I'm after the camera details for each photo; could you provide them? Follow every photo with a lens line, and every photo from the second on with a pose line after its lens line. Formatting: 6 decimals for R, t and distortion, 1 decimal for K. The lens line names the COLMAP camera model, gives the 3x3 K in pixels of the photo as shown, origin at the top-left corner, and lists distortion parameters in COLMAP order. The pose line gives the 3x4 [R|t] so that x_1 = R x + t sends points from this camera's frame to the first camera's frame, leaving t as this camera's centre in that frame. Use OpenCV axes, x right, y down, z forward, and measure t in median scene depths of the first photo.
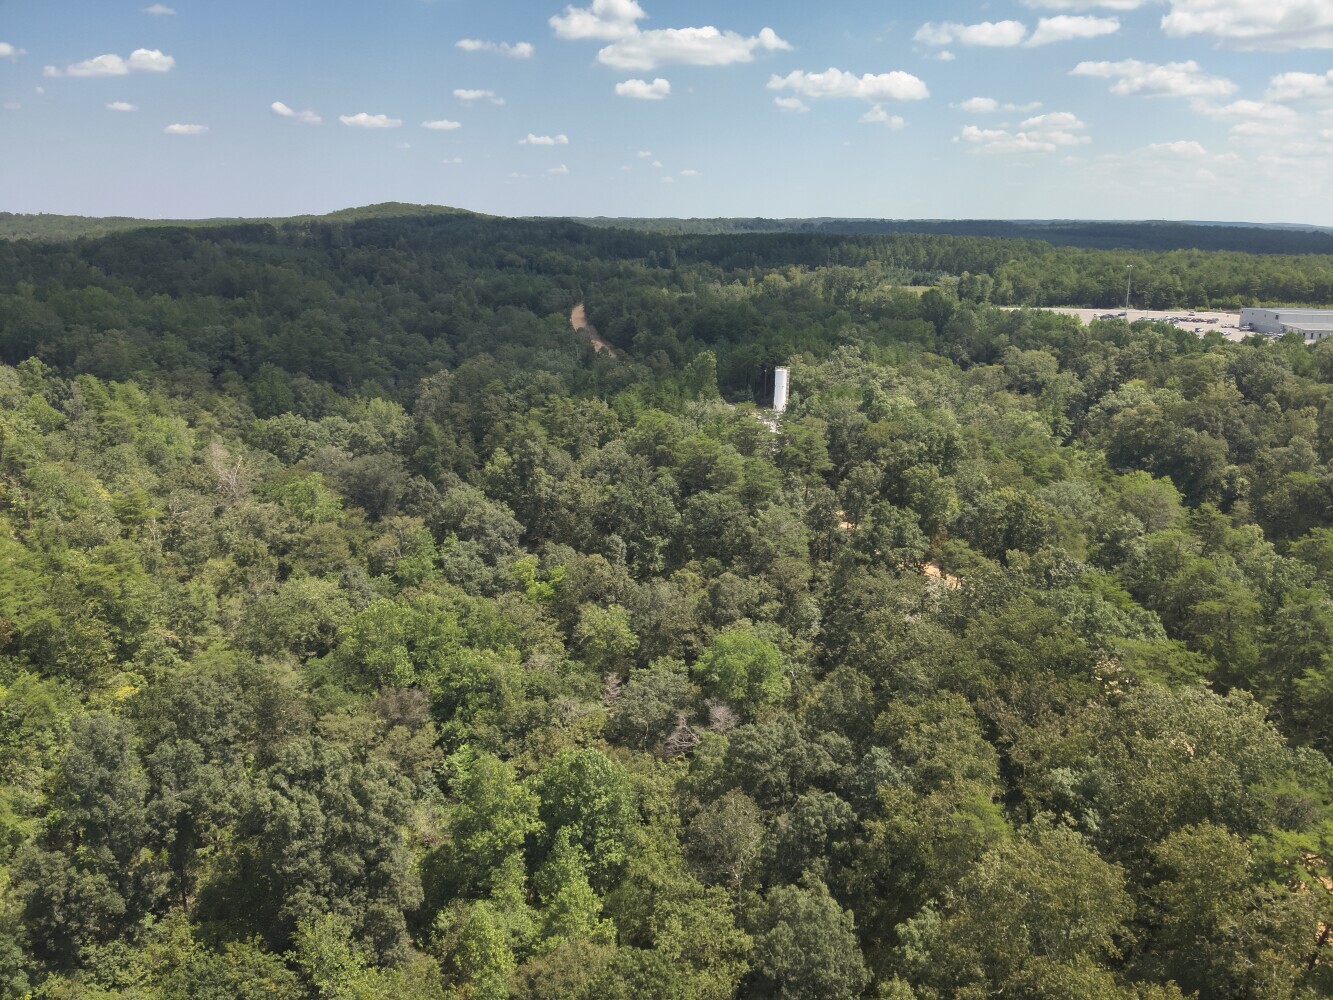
lens RADIAL K [[998.5, 0, 660.5], [0, 998.5, 503.1], [0, 0, 1]] dist [0.207000, -0.392652]
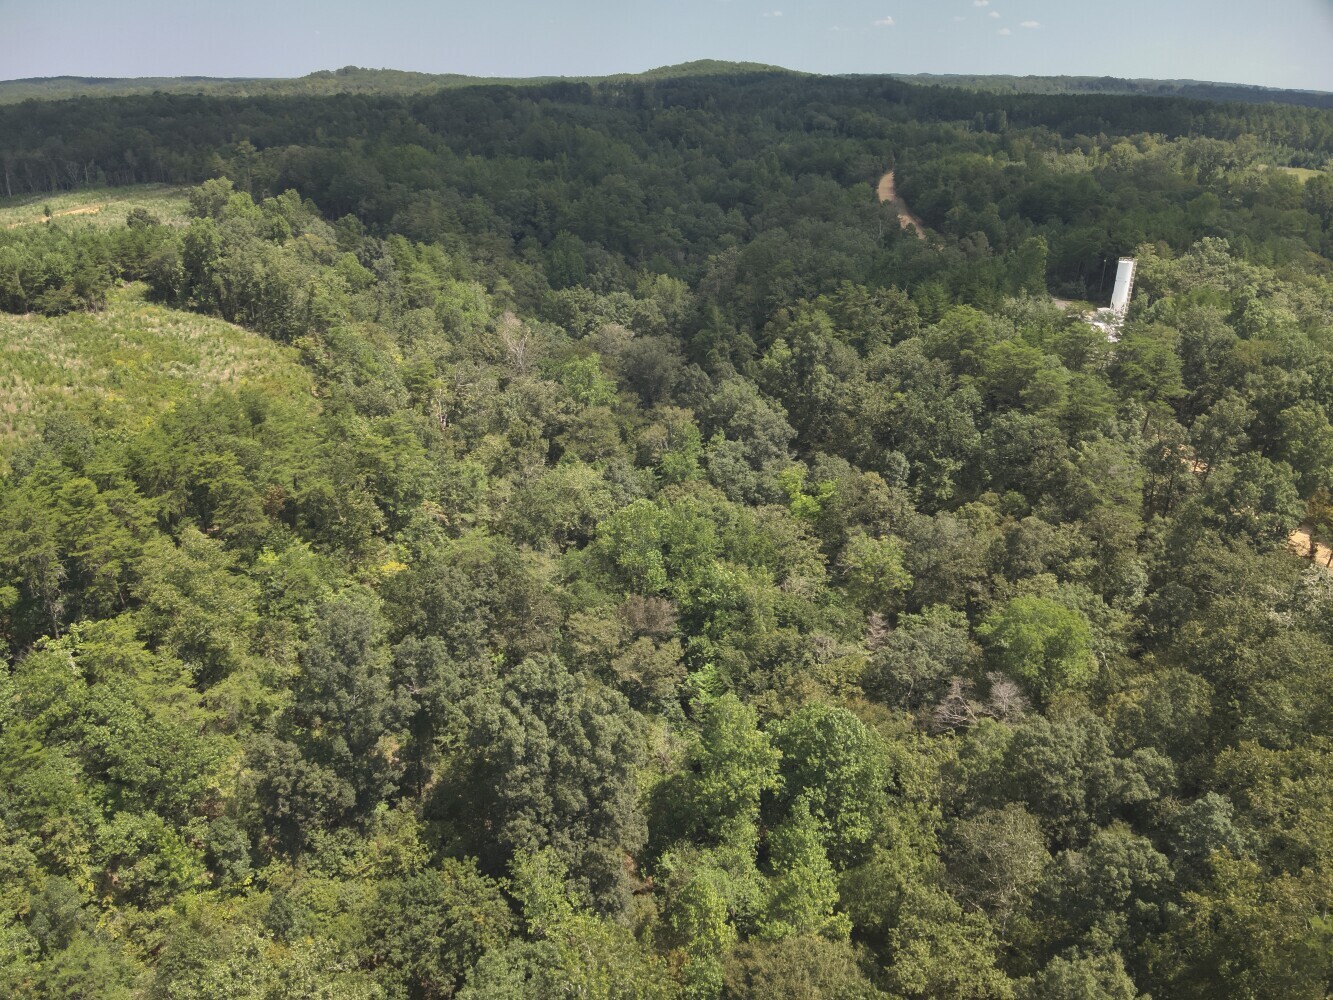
lens RADIAL K [[960.1, 0, 666.5], [0, 960.1, 500.0], [0, 0, 1]] dist [0.150621, -0.282790]
pose [[0.957523, 0.118570, -0.262853, -0.012251], [-0.082082, 0.985914, 0.145727, -0.034757], [0.276429, -0.117961, 0.953767, 0.132402]]
